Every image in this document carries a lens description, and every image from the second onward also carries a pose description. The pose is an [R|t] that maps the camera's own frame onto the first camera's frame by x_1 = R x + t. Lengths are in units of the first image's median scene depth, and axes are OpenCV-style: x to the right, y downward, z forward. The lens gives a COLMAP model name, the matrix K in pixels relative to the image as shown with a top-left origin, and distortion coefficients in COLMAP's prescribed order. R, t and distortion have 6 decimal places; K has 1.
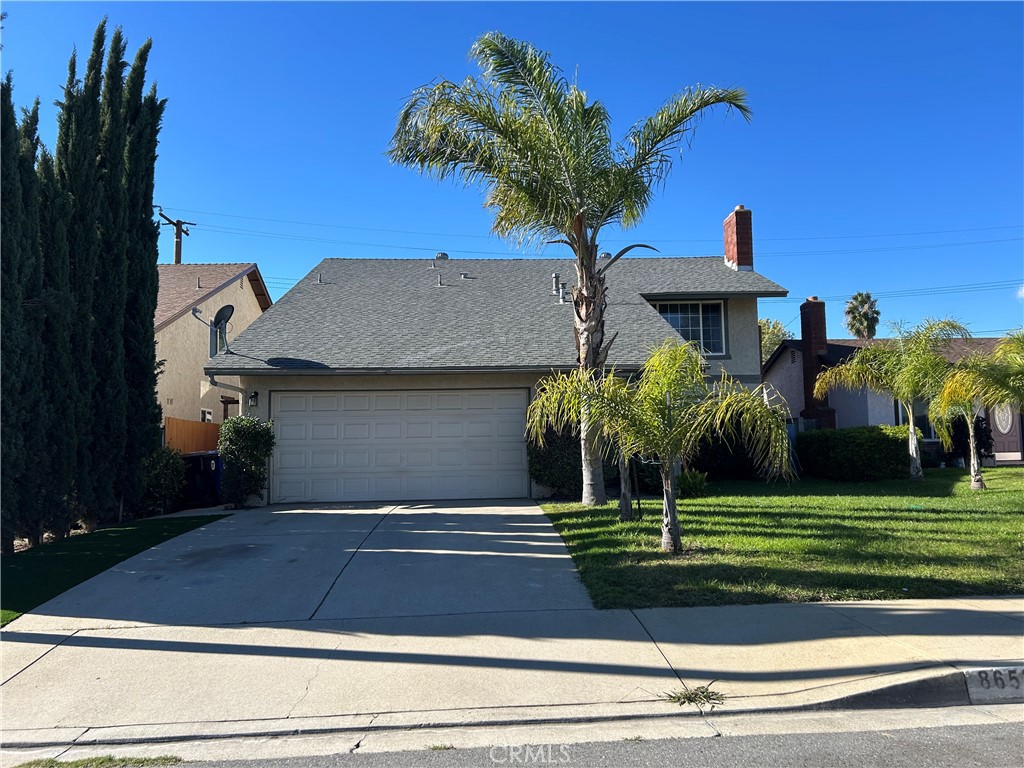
lens RADIAL K [[776.0, 0, 508.9], [0, 776.0, 384.0], [0, 0, 1]] dist [0.027044, -0.000472]
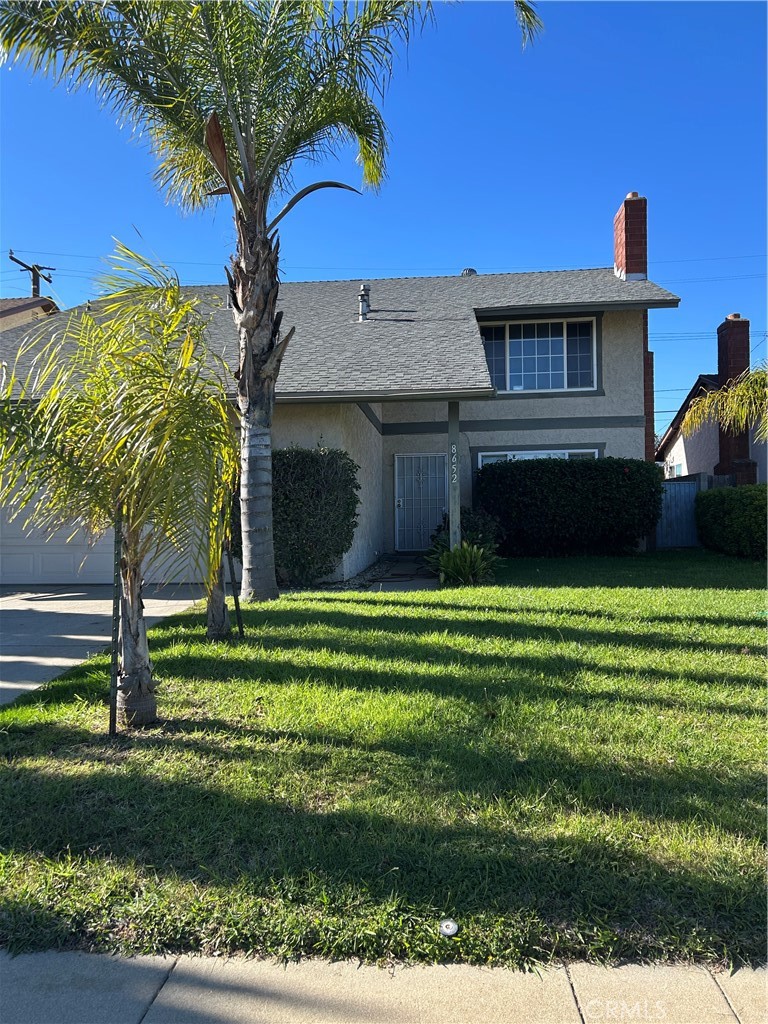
lens RADIAL K [[776.0, 0, 387.1], [0, 776.0, 512.1], [0, 0, 1]] dist [0.027044, -0.000472]
pose [[0.992737, -0.001679, -0.120290, 0.160698], [0.011224, 0.996834, 0.078716, 0.018222], [0.119777, -0.079495, 0.989613, 0.209637]]
